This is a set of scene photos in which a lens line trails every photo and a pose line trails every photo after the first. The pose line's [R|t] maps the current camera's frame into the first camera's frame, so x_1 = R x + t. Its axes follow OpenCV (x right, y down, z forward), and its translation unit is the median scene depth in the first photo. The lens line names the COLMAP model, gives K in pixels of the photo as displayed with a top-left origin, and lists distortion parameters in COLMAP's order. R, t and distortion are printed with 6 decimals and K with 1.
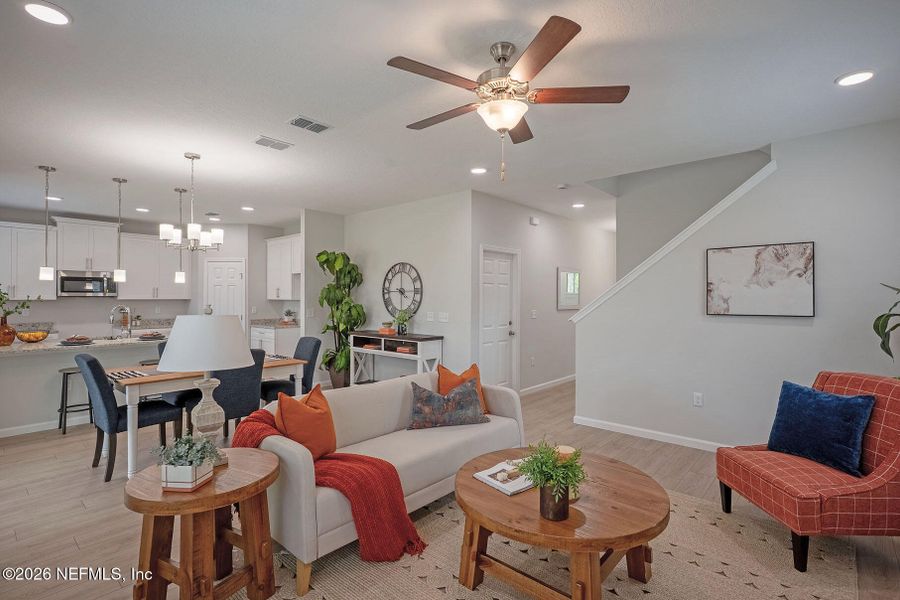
lens RADIAL K [[432.6, 0, 452.8], [0, 432.6, 295.6], [0, 0, 1]] dist [0.001083, 0.001028]
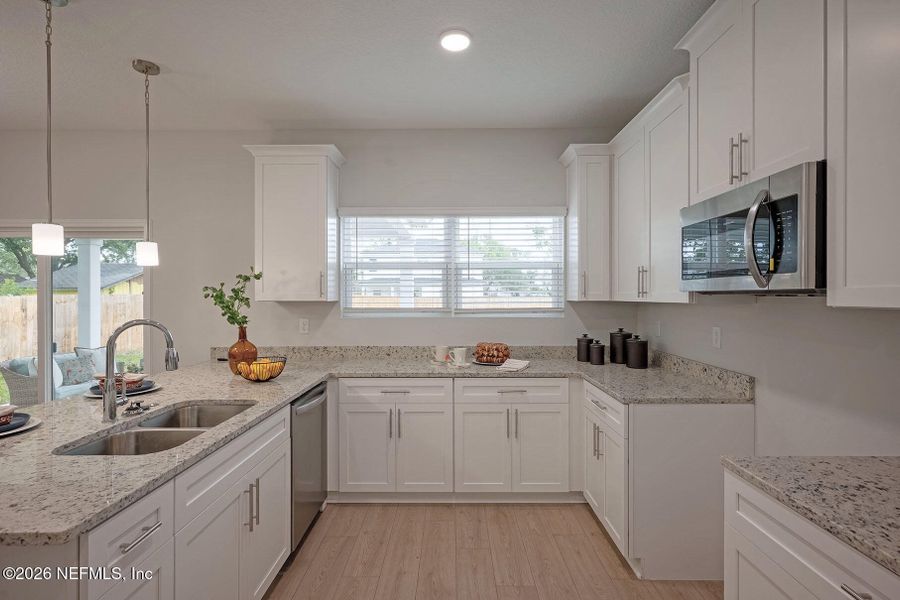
lens RADIAL K [[432.6, 0, 451.6], [0, 432.6, 297.7], [0, 0, 1]] dist [0.001083, 0.001028]
pose [[-0.753926, 0.001466, -0.656958, -0.644220], [0.001954, 0.999998, -0.000011, 0.005959], [0.656957, -0.001292, -0.753927, 1.249040]]
